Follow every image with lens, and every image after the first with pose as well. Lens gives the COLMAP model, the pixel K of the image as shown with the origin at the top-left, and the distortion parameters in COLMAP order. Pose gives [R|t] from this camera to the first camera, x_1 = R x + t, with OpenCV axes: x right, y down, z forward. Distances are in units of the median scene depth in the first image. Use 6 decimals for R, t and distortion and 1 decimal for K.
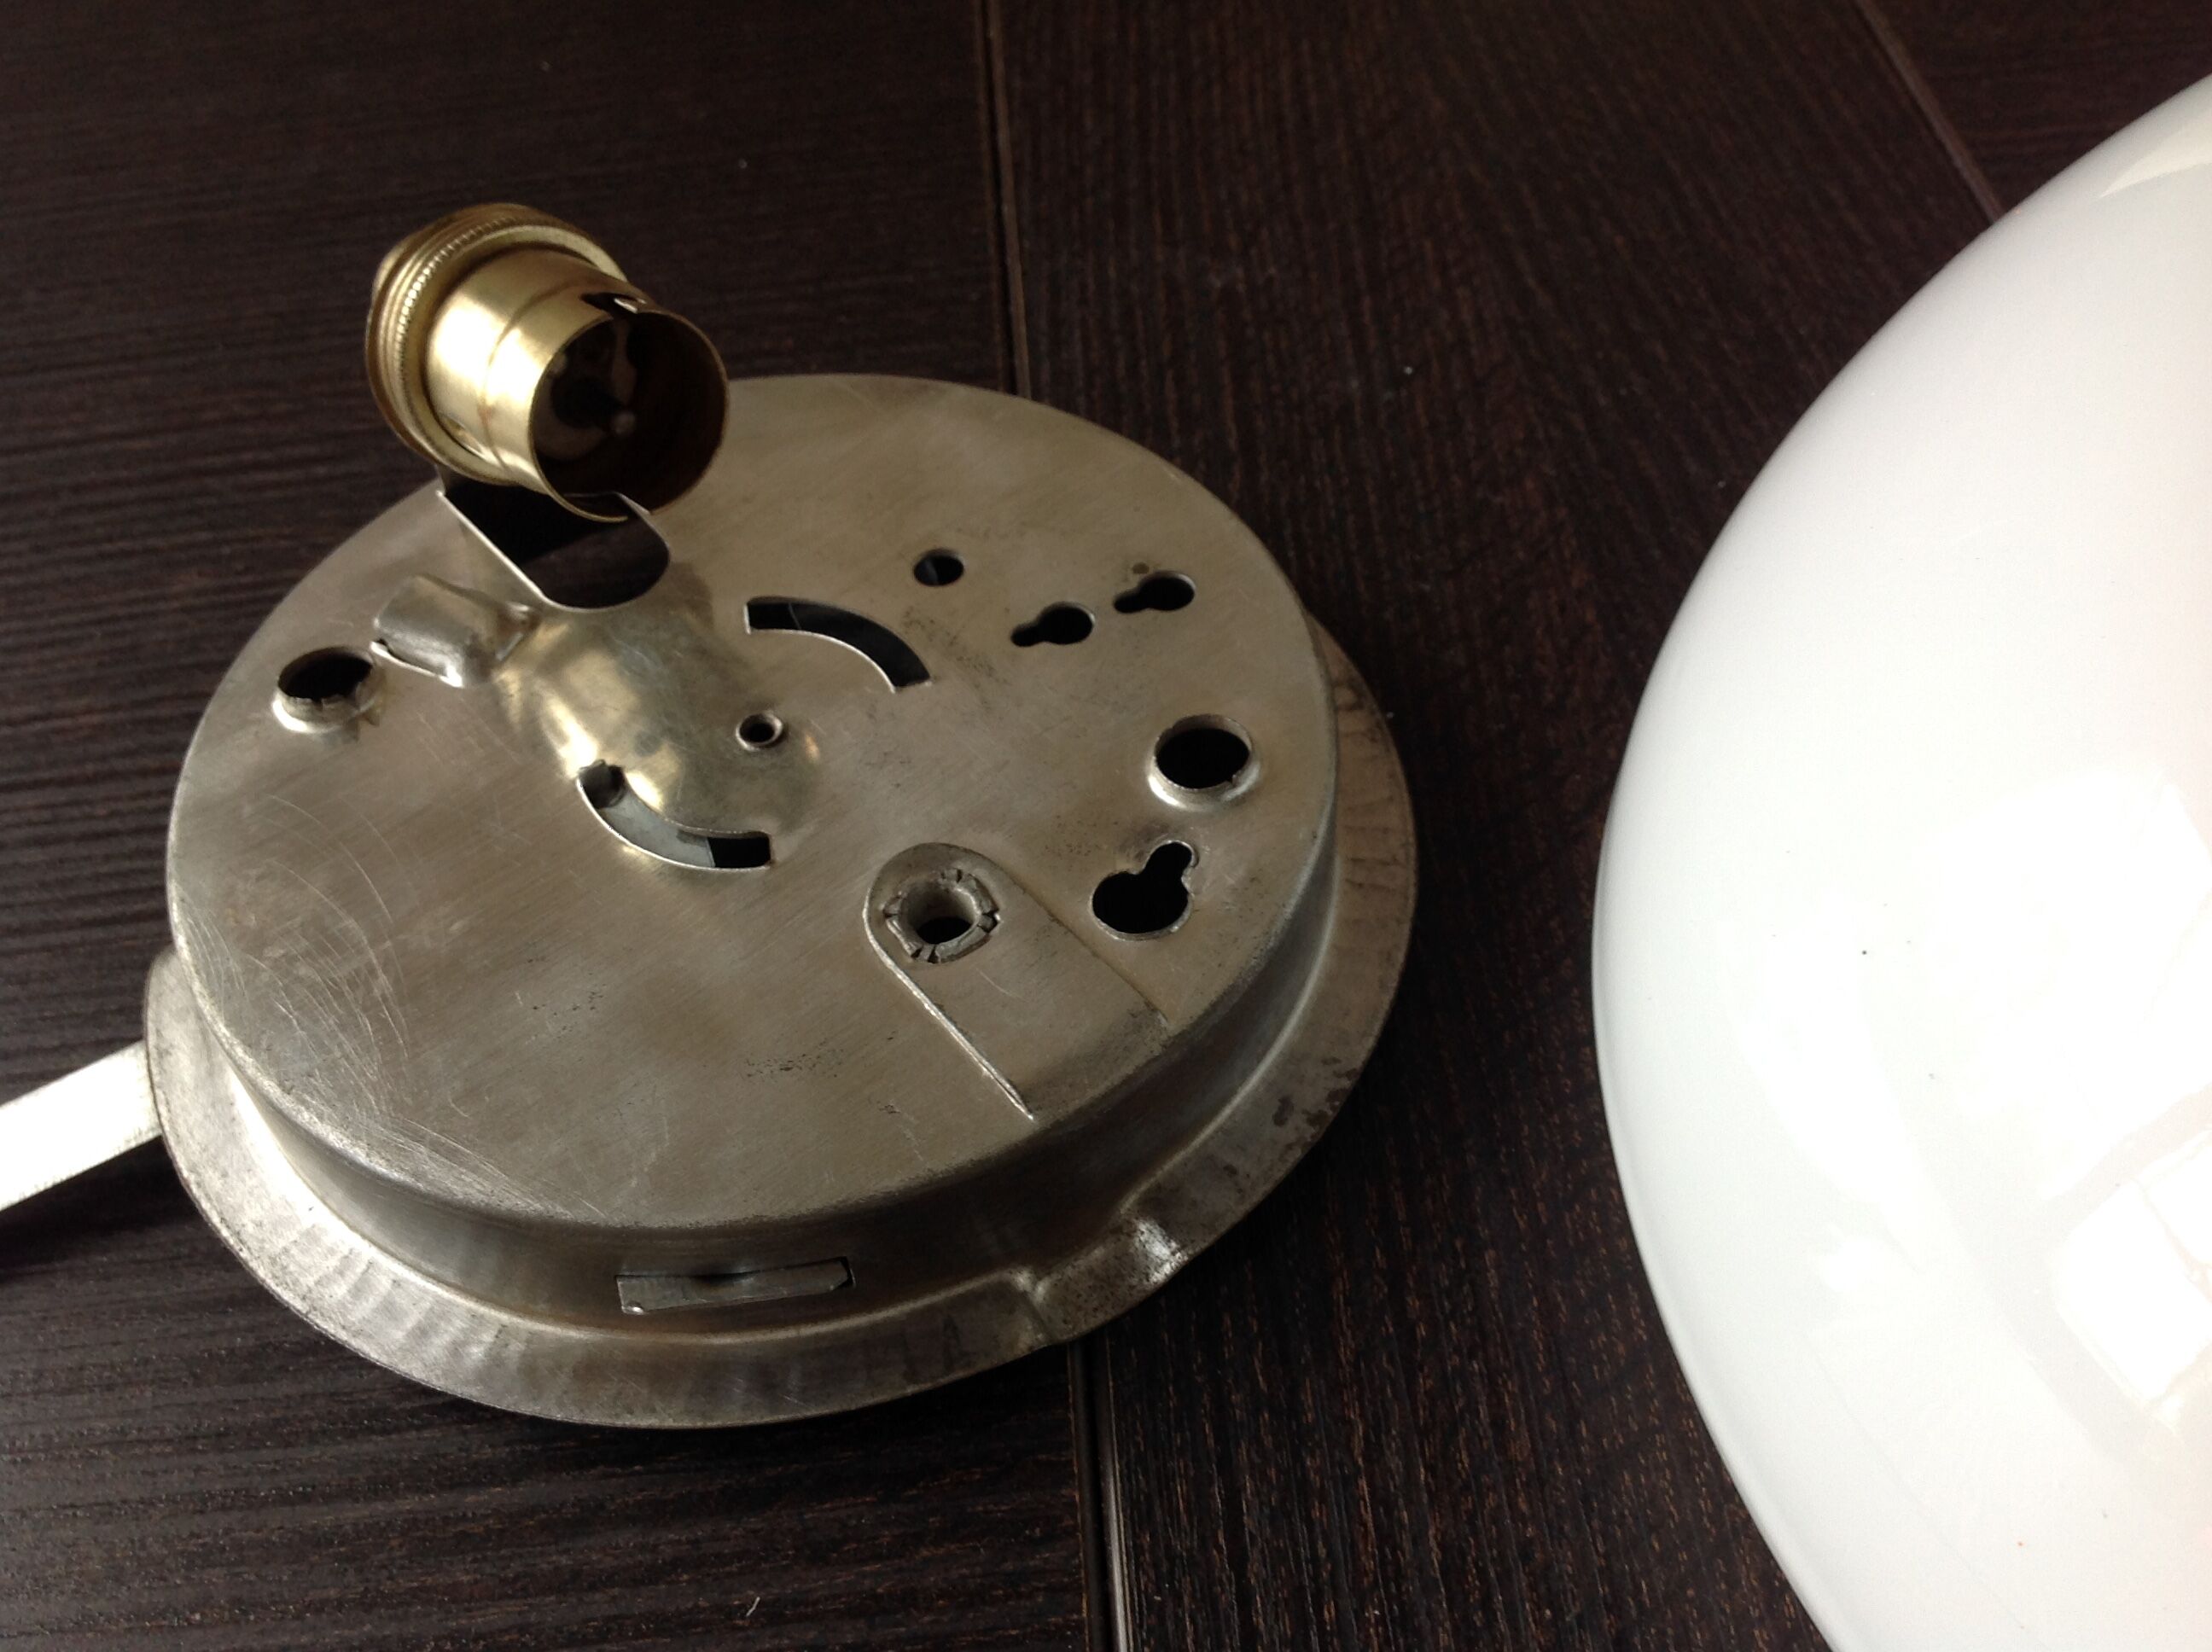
lens RADIAL K [[2123.7, 0, 1106.0], [0, 2123.7, 826.0], [0, 0, 1]] dist [0.135795, -0.366335]
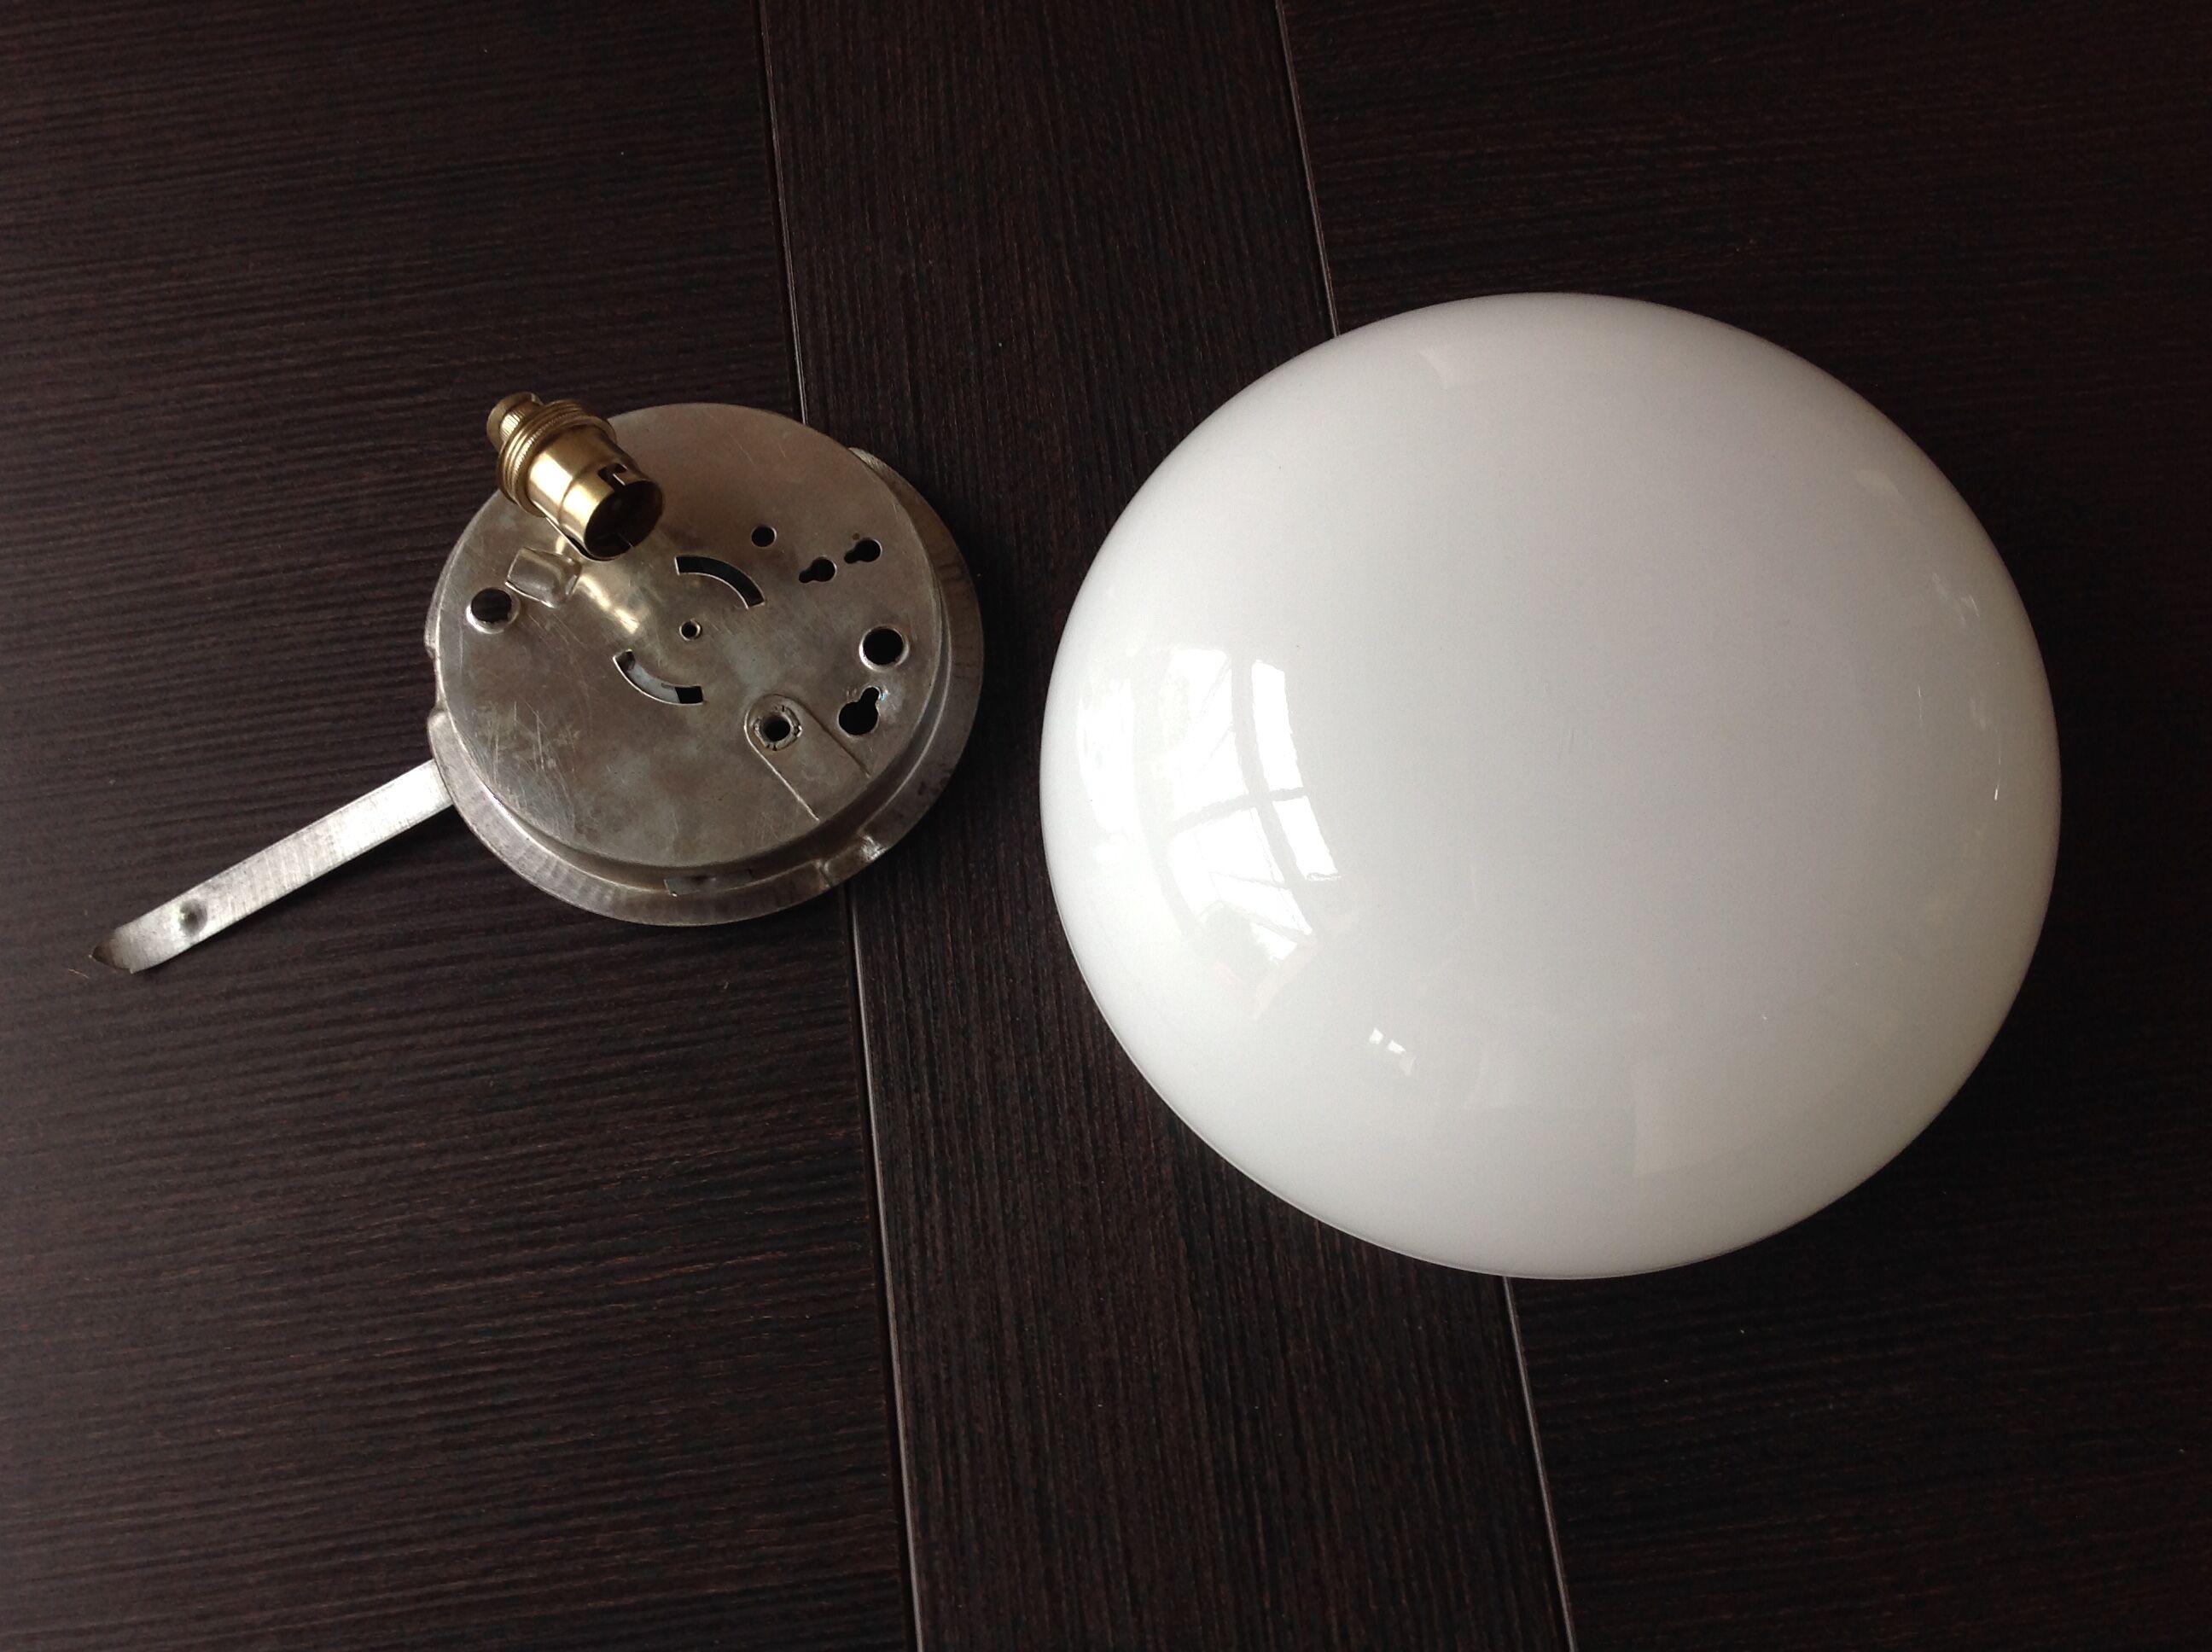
lens RADIAL K [[2123.7, 0, 1106.0], [0, 2123.7, 826.0], [0, 0, 1]] dist [0.135795, -0.366335]
pose [[0.997180, -0.034557, 0.066617, 0.128157], [0.004068, 0.911262, 0.411806, -0.830131], [-0.074936, -0.410374, 0.908833, -1.257543]]
